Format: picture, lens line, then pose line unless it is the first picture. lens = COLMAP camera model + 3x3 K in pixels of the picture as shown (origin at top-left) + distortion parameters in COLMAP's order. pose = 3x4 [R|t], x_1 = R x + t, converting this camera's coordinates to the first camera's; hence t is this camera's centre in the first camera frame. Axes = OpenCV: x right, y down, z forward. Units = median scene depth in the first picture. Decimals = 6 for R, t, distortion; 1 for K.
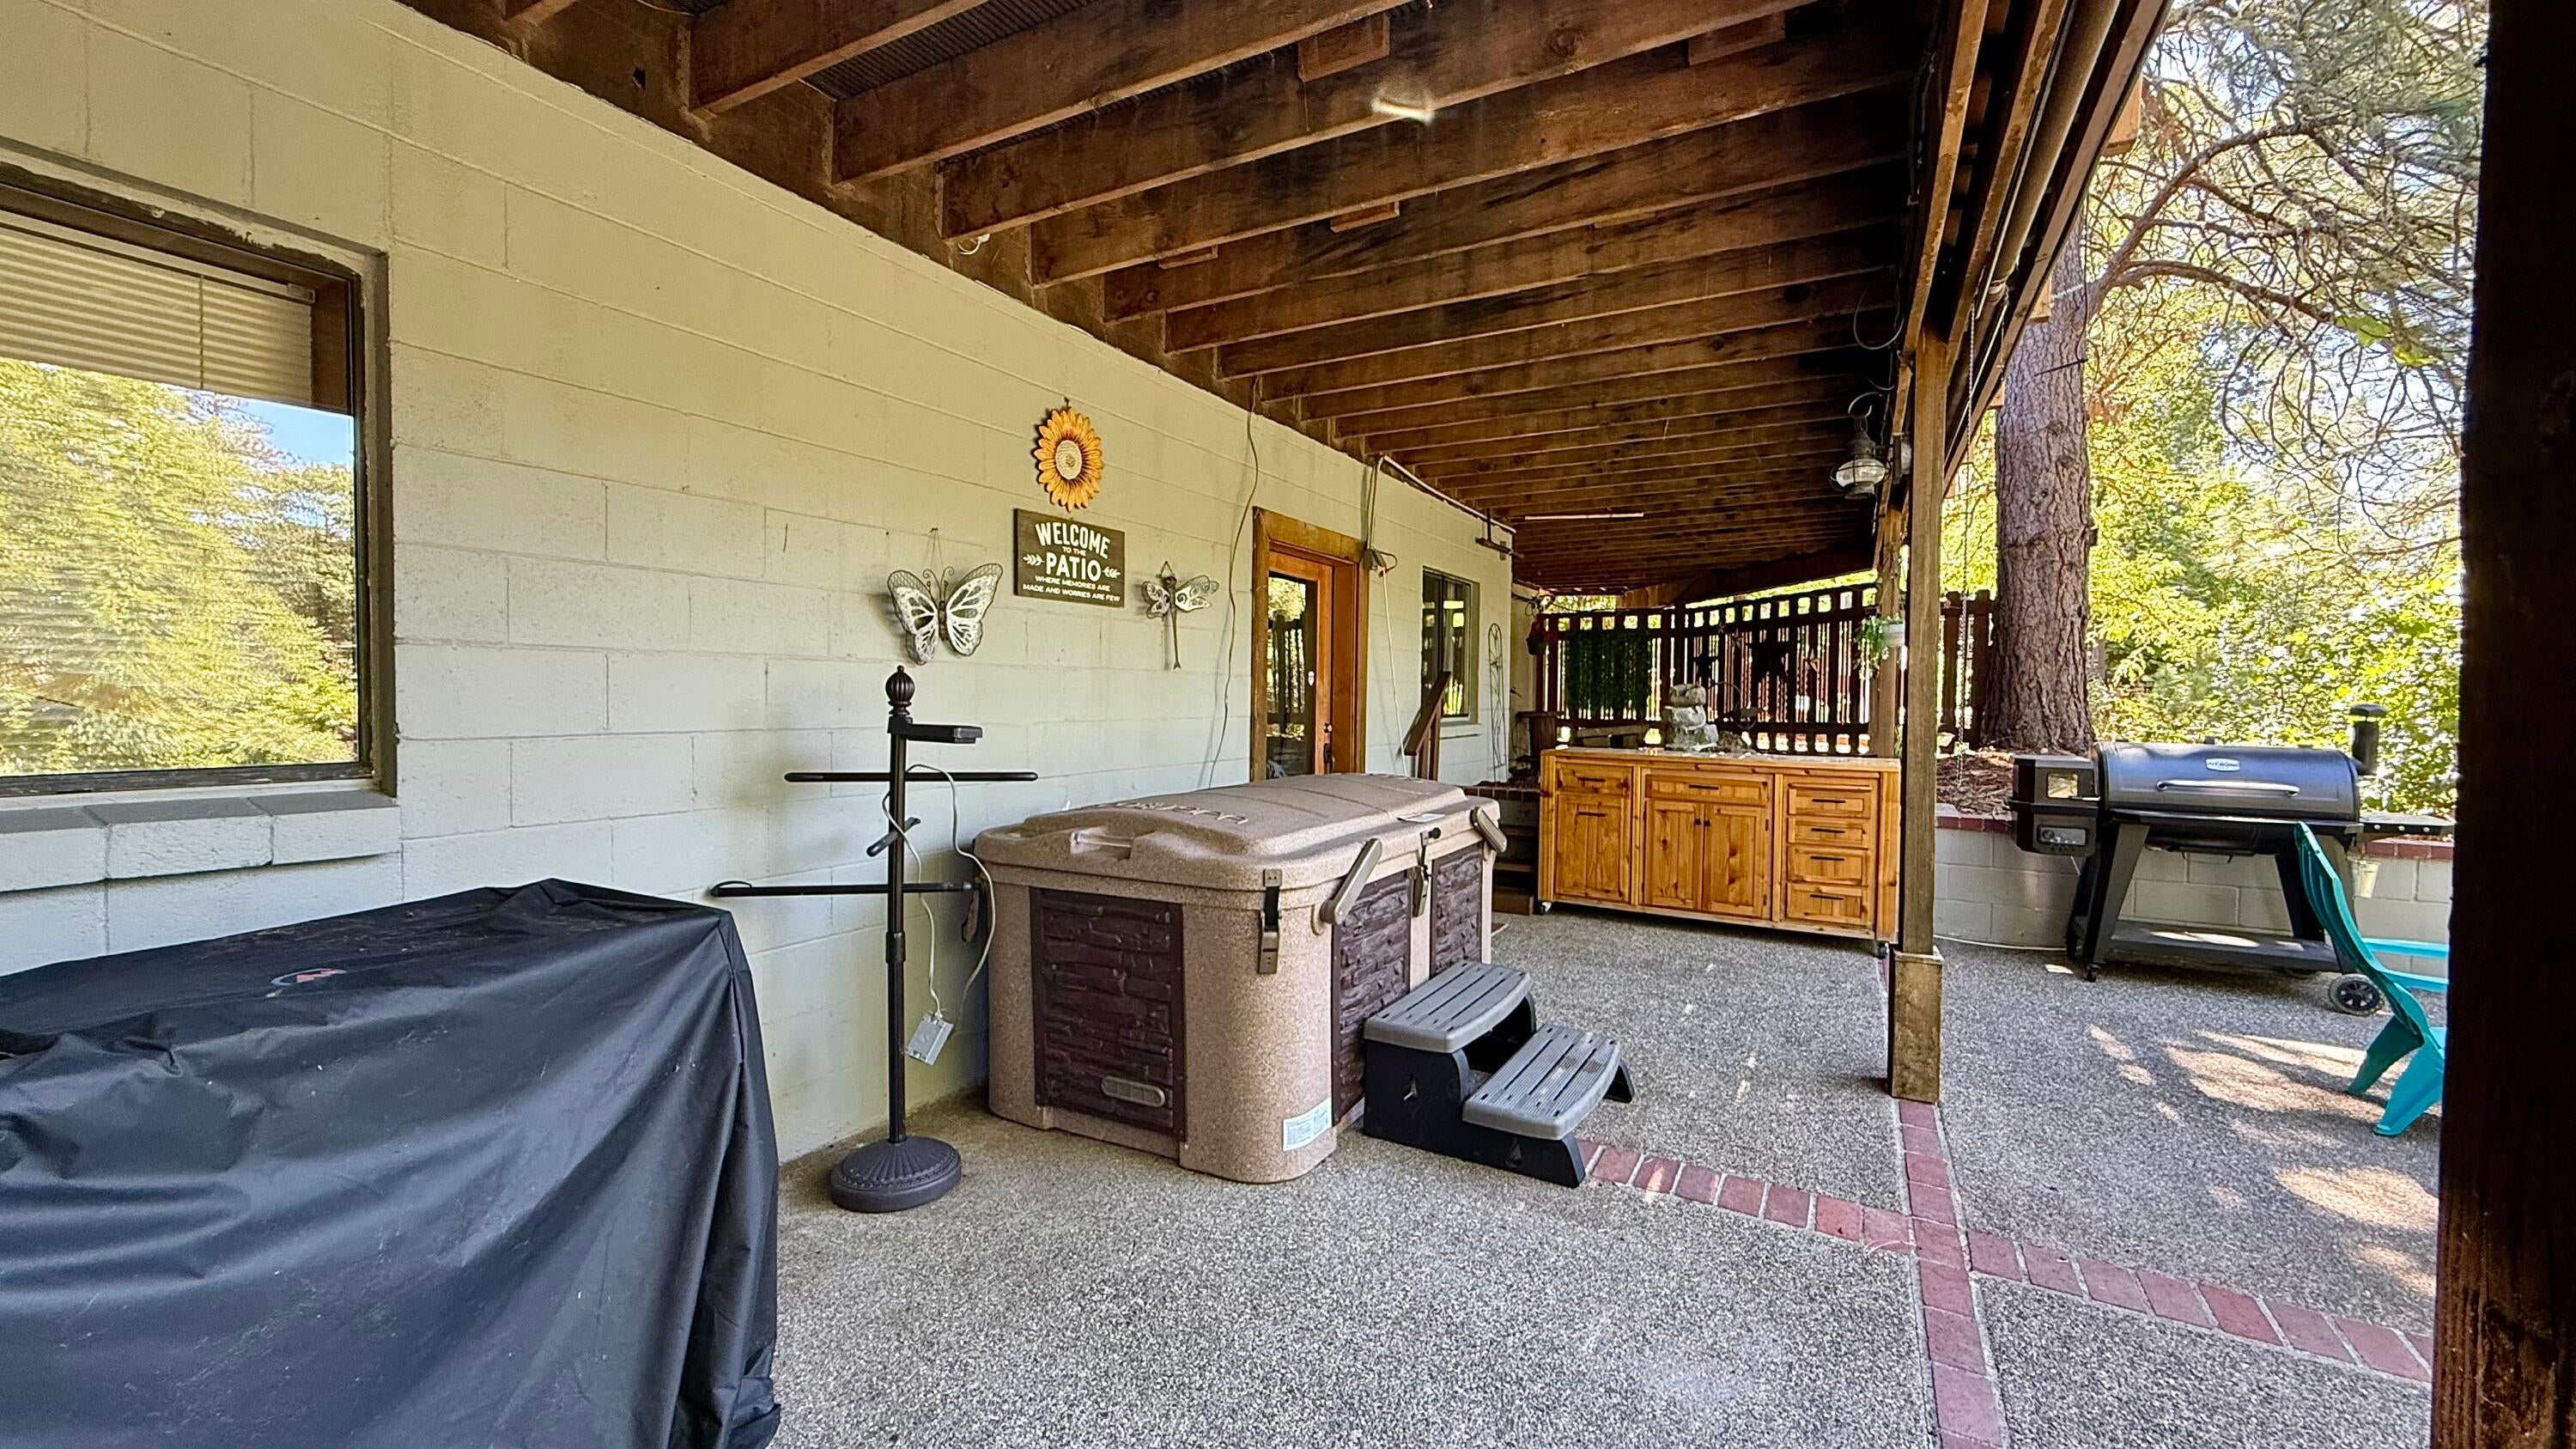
lens RADIAL K [[1040.5, 0, 1282.6], [0, 1040.5, 726.4], [0, 0, 1]] dist [-0.017088, 0.000449]
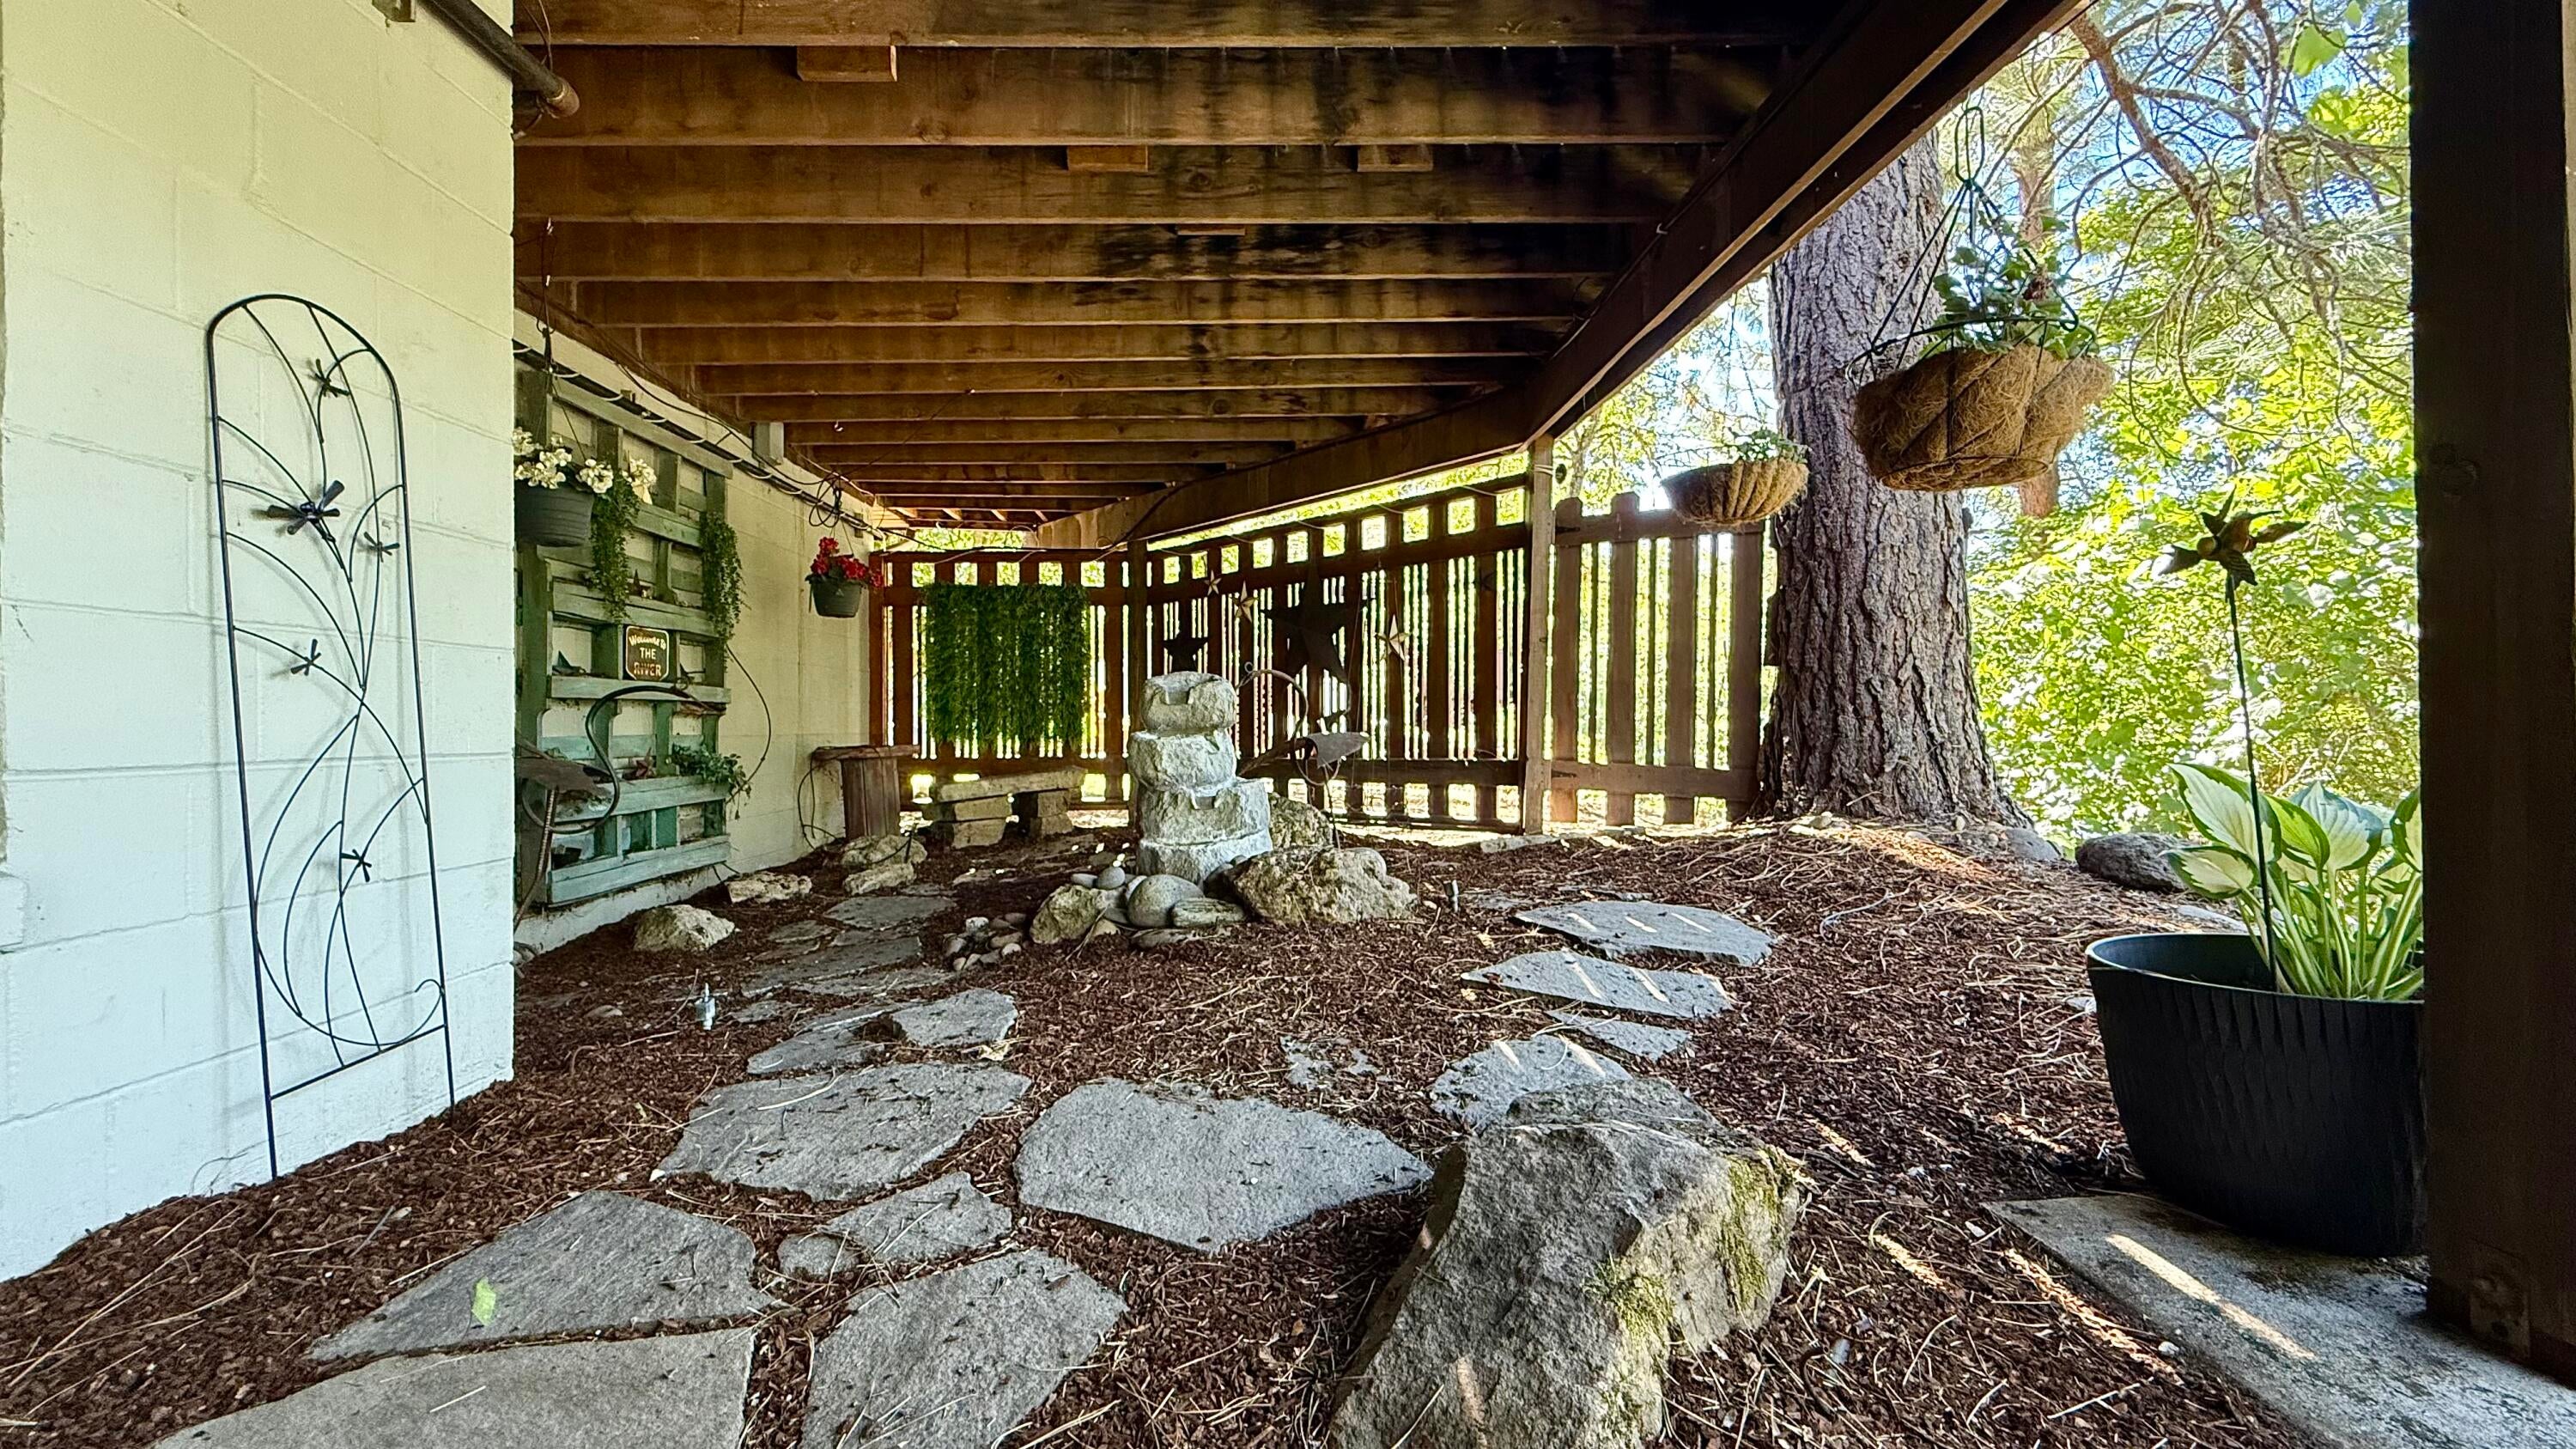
lens RADIAL K [[1040.5, 0, 1282.6], [0, 1040.5, 726.4], [0, 0, 1]] dist [-0.017088, 0.000449]
pose [[0.862067, -0.013403, 0.506616, 0.176163], [0.025058, 0.999555, -0.016196, -0.011189], [-0.506174, 0.026657, 0.862019, 0.507696]]
